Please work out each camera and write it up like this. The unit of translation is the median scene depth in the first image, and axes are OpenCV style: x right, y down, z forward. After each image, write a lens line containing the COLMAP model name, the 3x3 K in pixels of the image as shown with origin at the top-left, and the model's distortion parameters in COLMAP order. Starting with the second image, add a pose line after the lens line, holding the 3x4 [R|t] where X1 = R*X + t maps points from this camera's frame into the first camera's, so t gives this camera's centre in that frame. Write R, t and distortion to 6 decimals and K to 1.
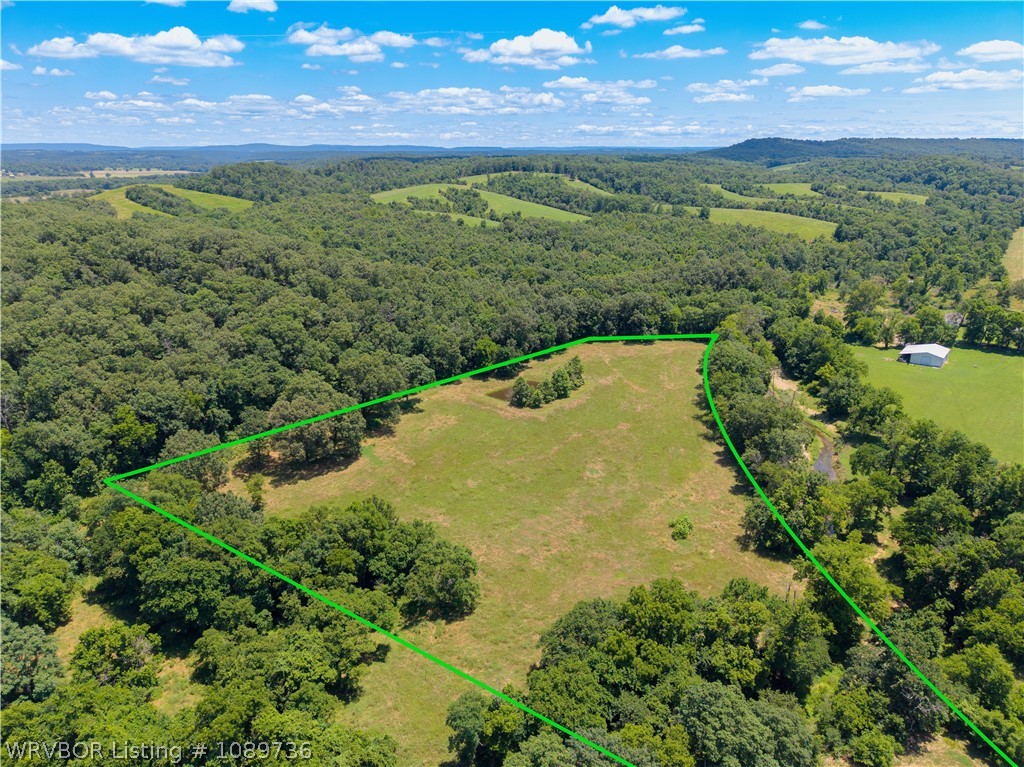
lens RADIAL K [[700.3, 0, 512.0], [0, 700.3, 383.5], [0, 0, 1]] dist [0.059438, -0.067953]
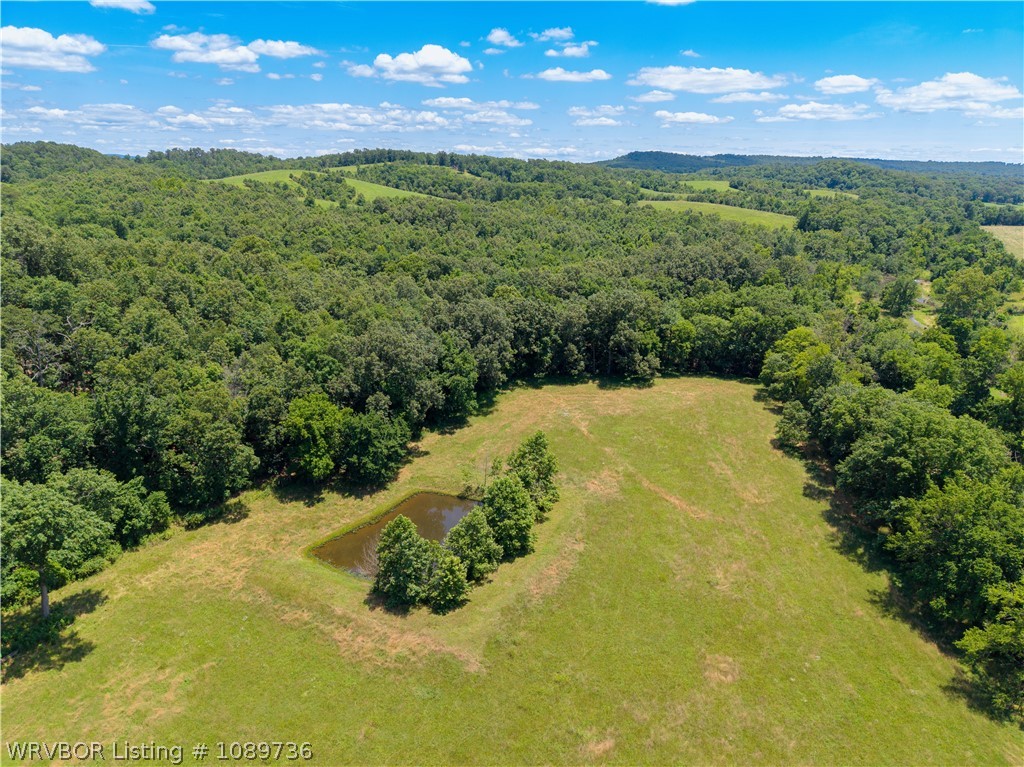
lens RADIAL K [[700.3, 0, 512.0], [0, 700.3, 383.5], [0, 0, 1]] dist [0.059438, -0.067953]
pose [[0.986622, -0.032804, 0.159691, 0.010226], [0.036863, 0.999067, -0.022518, -0.049875], [-0.158804, 0.028103, 0.986910, 0.494385]]
